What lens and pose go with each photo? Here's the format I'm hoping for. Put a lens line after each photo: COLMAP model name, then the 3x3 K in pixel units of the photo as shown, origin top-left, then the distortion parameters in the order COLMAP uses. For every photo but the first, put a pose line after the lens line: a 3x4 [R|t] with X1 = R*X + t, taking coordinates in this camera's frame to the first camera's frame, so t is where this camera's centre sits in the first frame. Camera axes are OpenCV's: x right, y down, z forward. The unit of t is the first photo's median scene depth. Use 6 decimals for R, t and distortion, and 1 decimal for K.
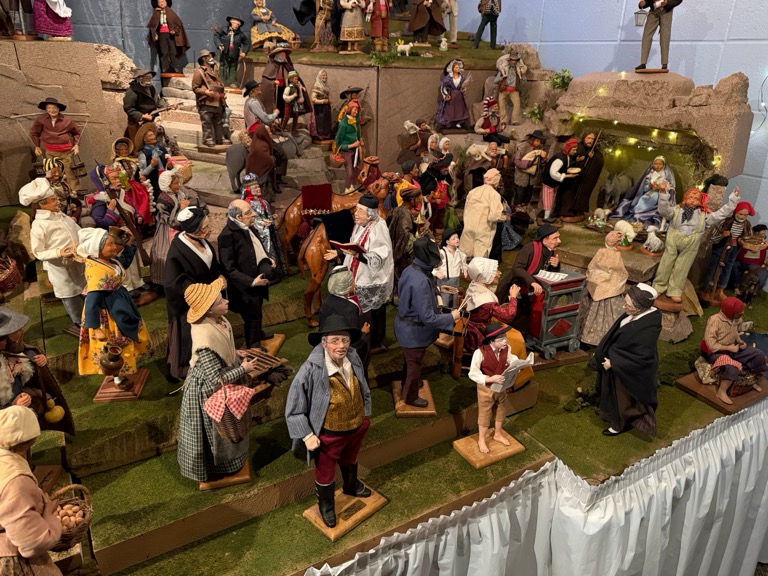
lens RADIAL K [[562.5, 0, 383.1], [0, 562.5, 289.2], [0, 0, 1]] dist [0.050555, -0.026588]
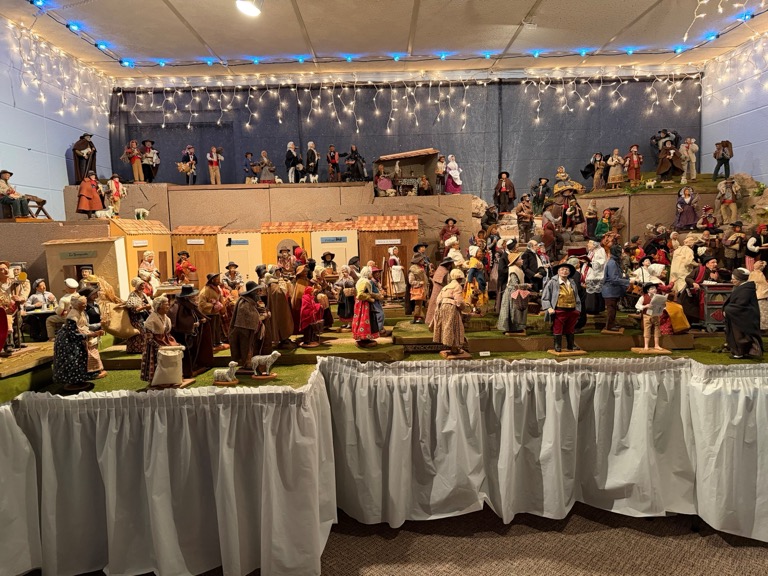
lens RADIAL K [[562.5, 0, 382.4], [0, 562.5, 288.6], [0, 0, 1]] dist [0.050555, -0.026588]
pose [[0.861245, 0.002564, -0.508184, 0.230136], [-0.151691, 0.955696, -0.252258, 0.422488], [0.485023, 0.294343, 0.823478, -0.669022]]
